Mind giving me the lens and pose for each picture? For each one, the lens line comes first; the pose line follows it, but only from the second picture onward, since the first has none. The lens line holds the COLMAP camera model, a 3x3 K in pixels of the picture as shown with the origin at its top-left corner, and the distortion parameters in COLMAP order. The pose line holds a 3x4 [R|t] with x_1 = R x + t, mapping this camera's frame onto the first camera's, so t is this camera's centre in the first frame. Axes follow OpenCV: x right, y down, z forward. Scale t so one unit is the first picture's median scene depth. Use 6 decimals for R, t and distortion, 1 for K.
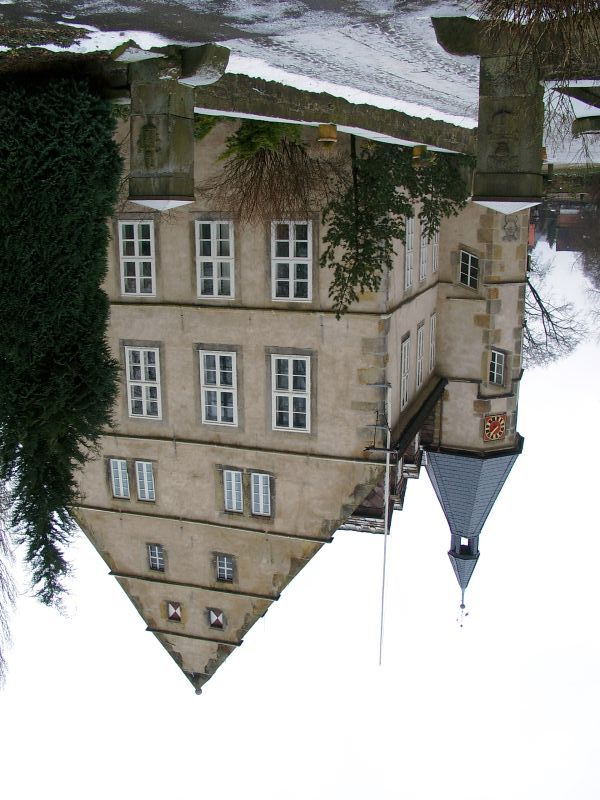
lens RADIAL K [[791.4, 0, 299.7], [0, 791.4, 400.1], [0, 0, 1]] dist [-0.123745, 0.000000]
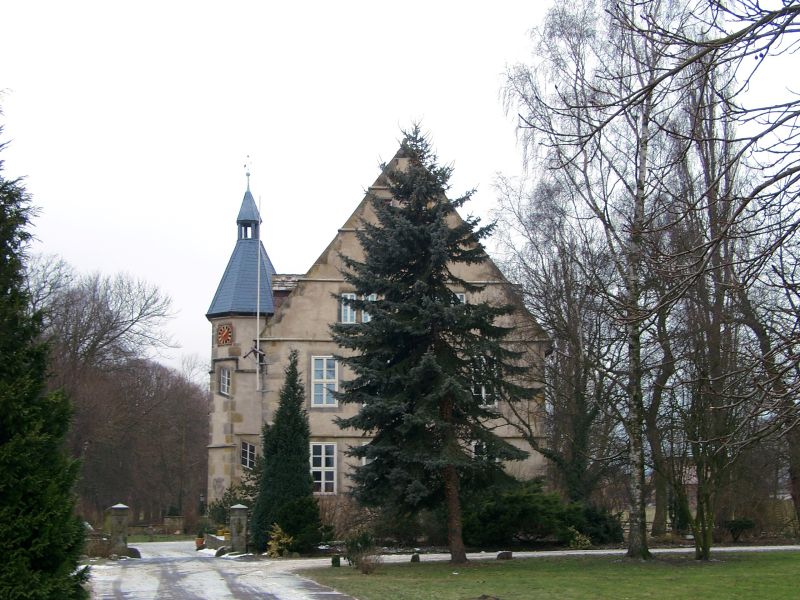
lens RADIAL K [[1327.7, 0, 399.9], [0, 1327.7, 300.0], [0, 0, 1]] dist [-0.001187, 0.000000]
pose [[-0.964806, 0.040441, 0.259835, -0.625673], [-0.065326, -0.993988, -0.087861, 0.276469], [0.254720, -0.101743, 0.961648, -1.068812]]
